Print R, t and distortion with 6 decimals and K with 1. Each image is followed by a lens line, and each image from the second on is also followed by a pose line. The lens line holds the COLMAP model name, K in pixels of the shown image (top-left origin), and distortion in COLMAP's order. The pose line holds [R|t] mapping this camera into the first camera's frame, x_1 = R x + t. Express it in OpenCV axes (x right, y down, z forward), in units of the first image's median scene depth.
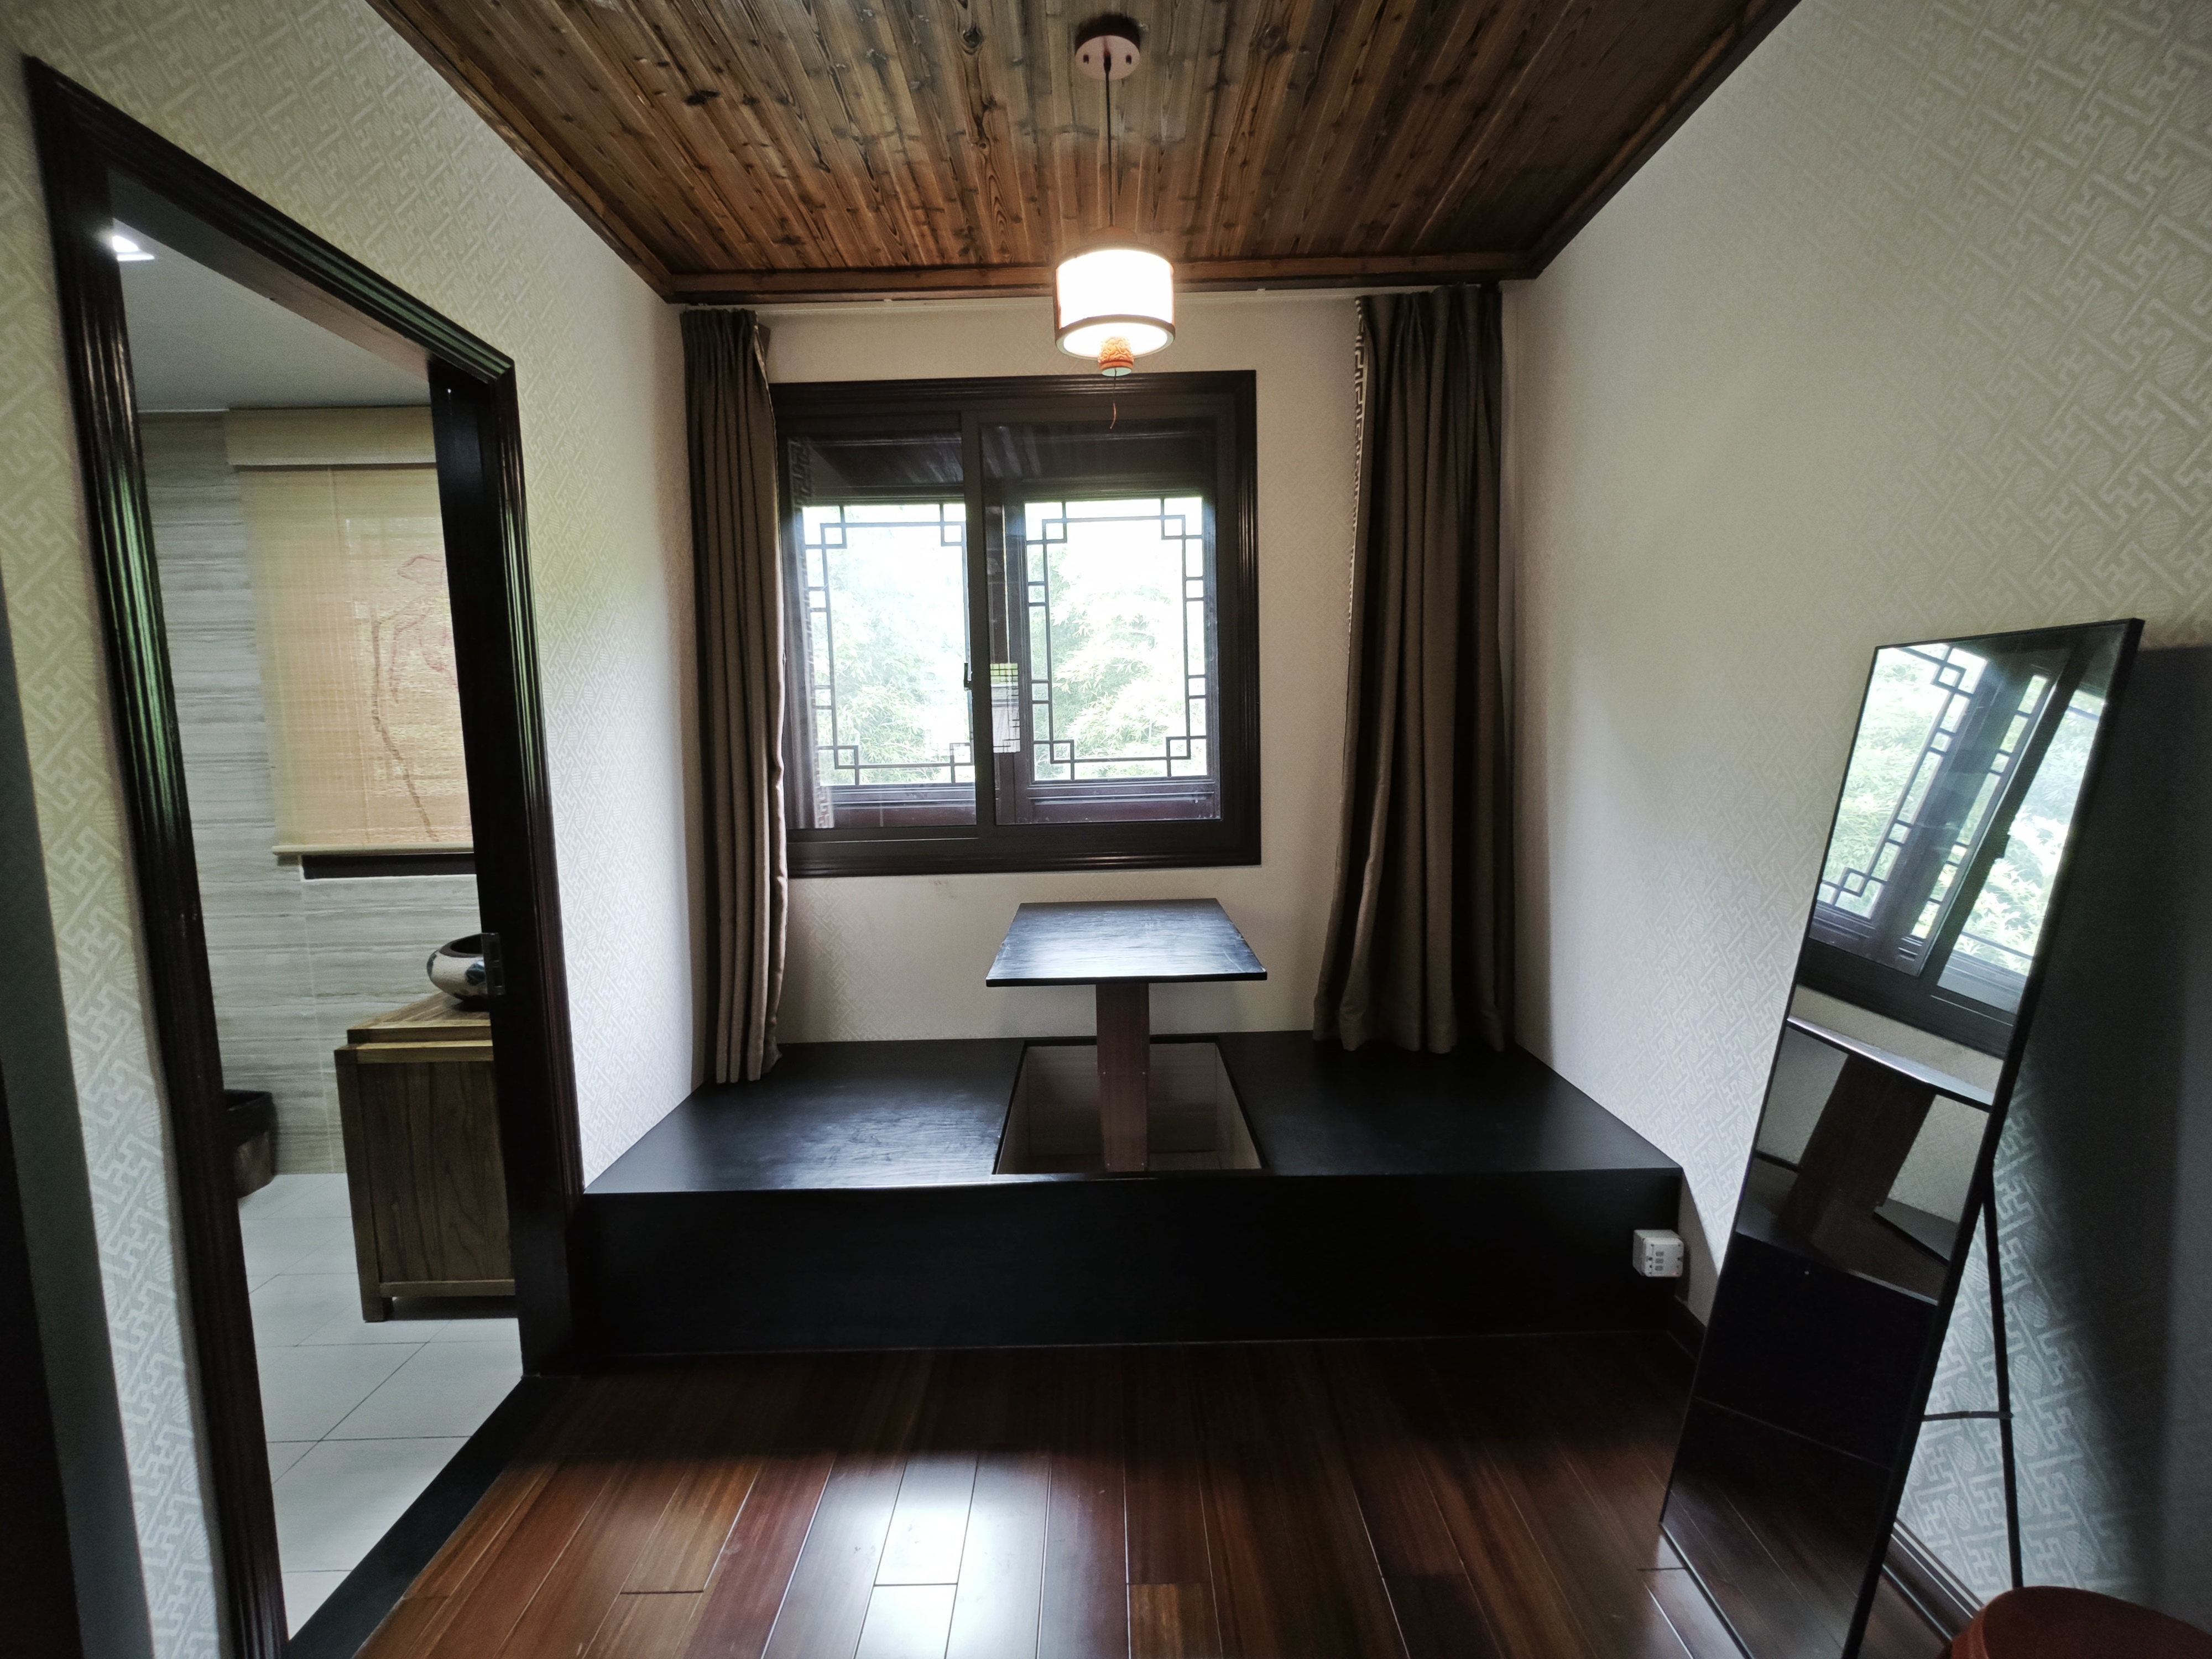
lens RADIAL K [[1102.5, 0, 1224.2], [0, 1102.5, 828.2], [0, 0, 1]] dist [0.001717, 0.000292]
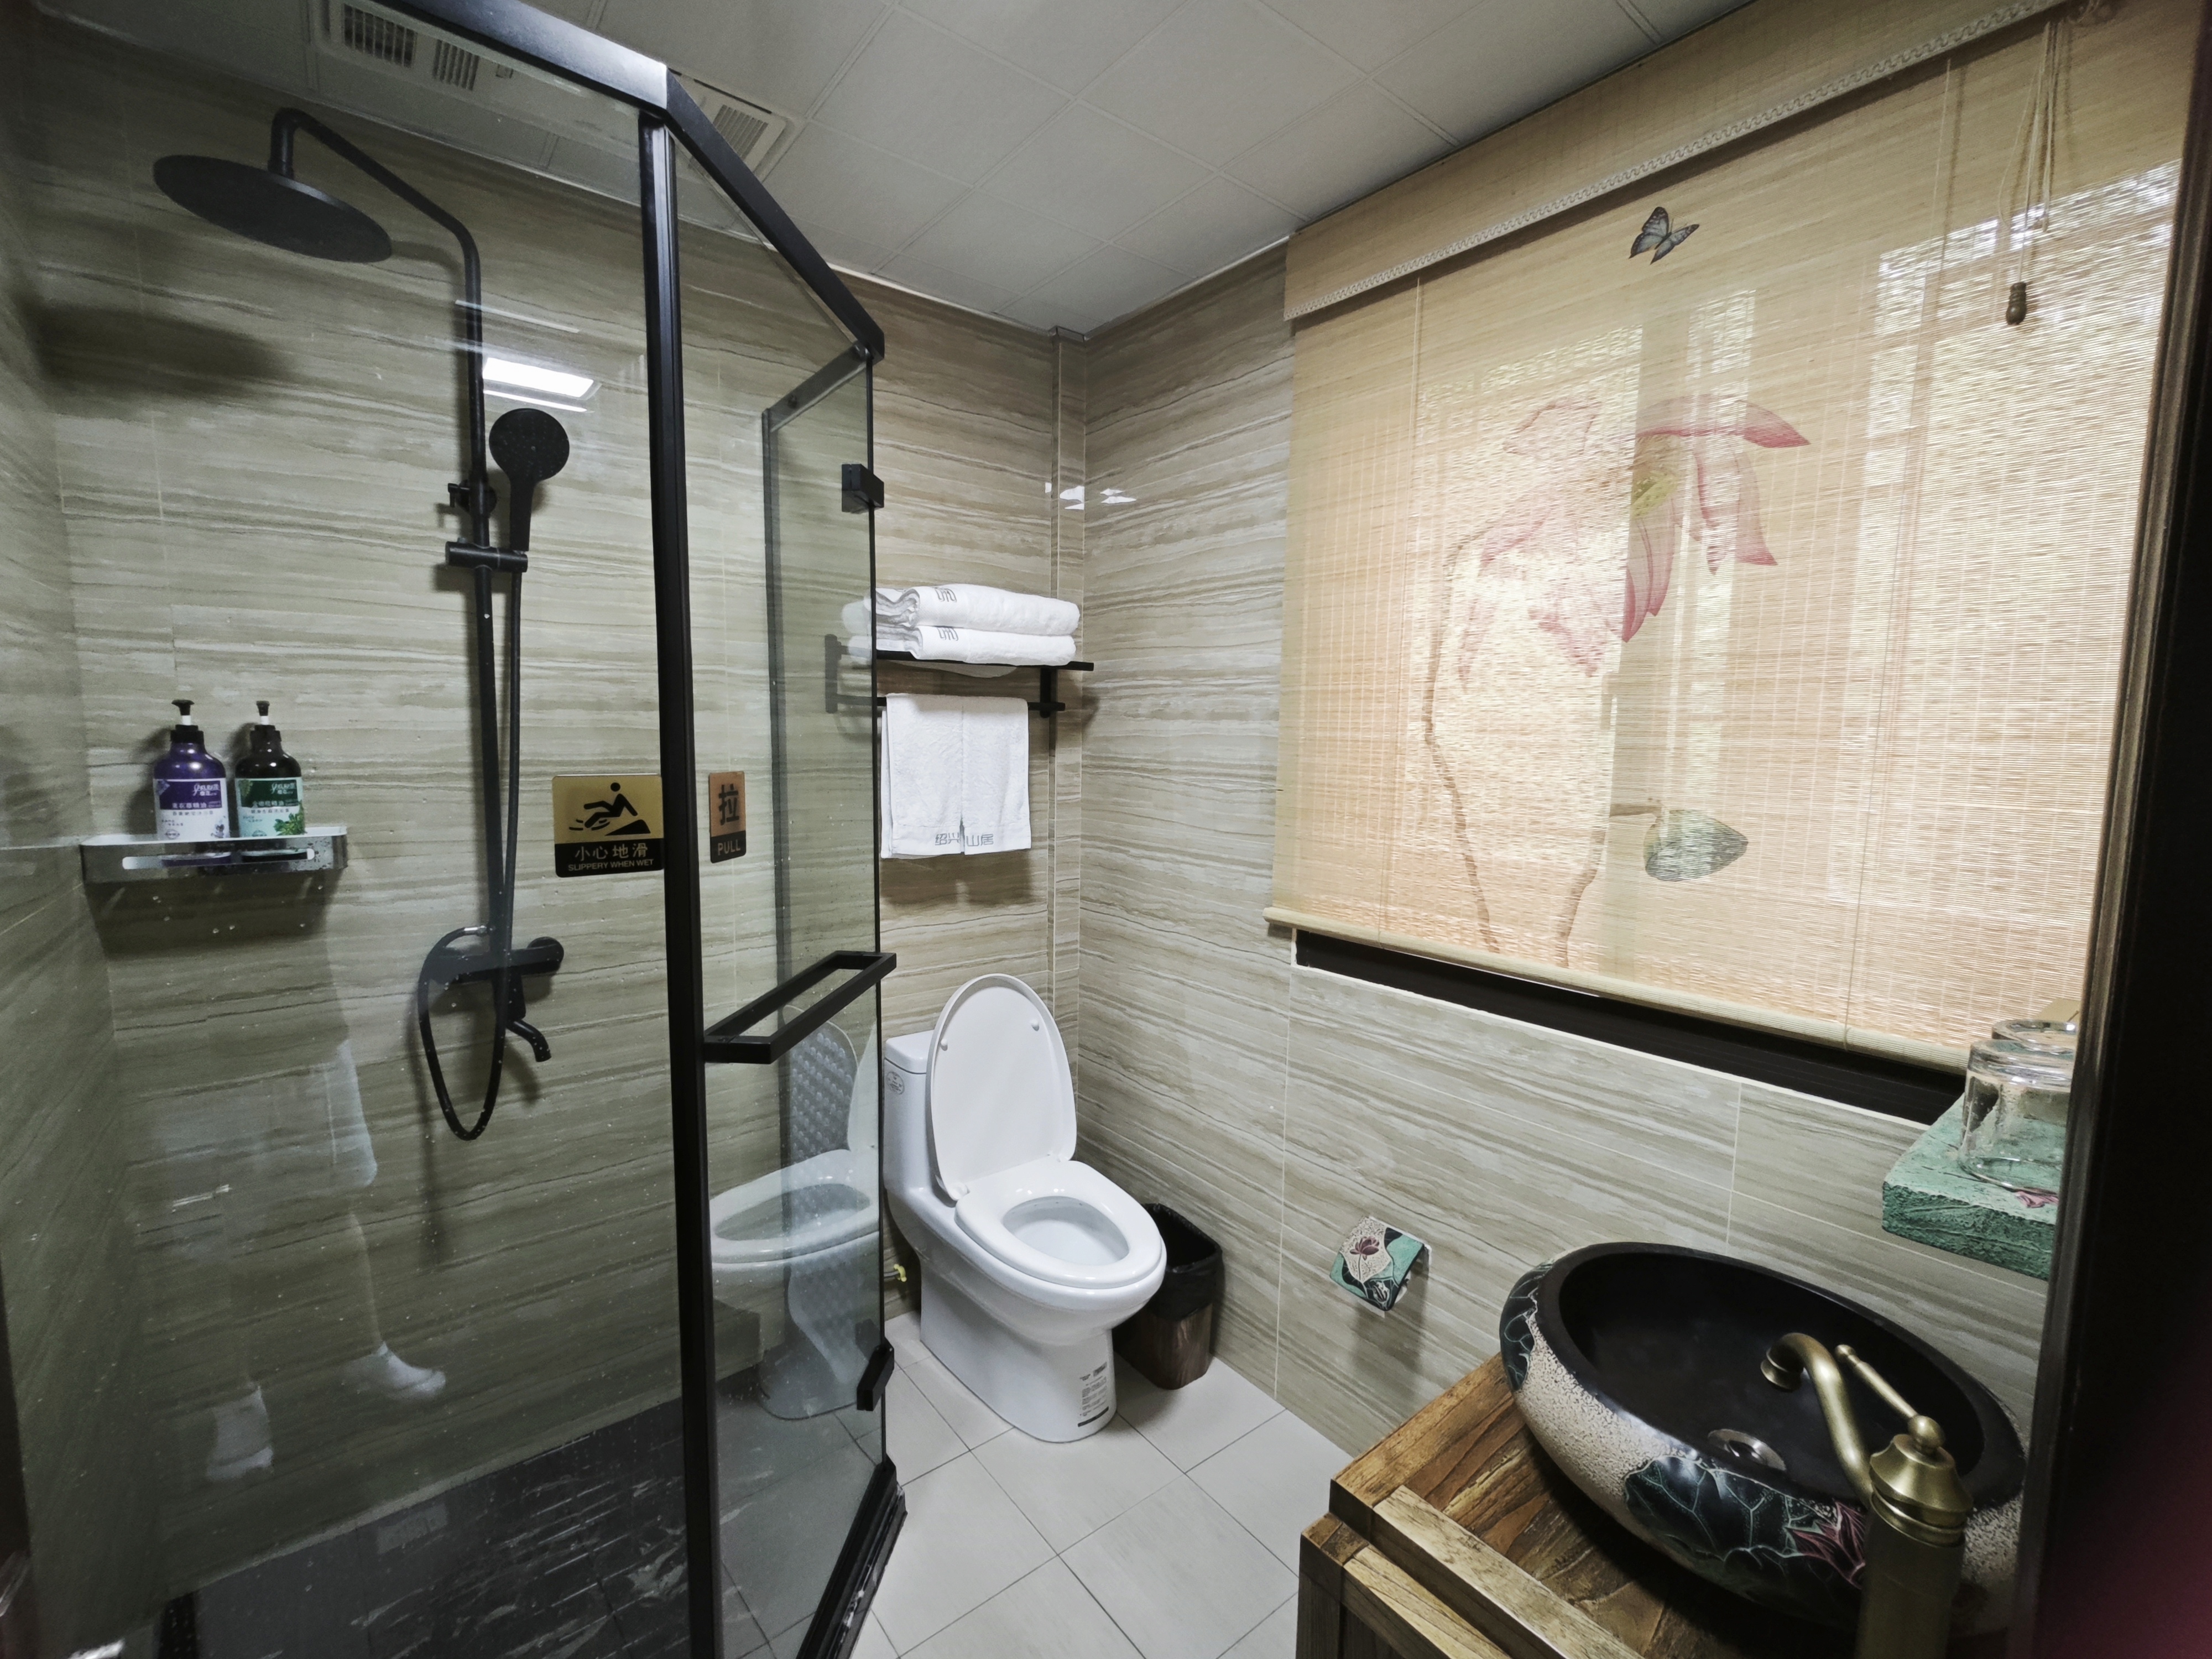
lens RADIAL K [[956.0, 0, 1099.4], [0, 956.0, 828.0], [0, 0, 1]] dist [0.001129, 0.000409]
pose [[0.614902, 0.111733, -0.780648, -0.475792], [-0.110929, 0.992324, 0.054653, -0.051793], [0.780762, 0.052990, 0.622577, 0.557381]]
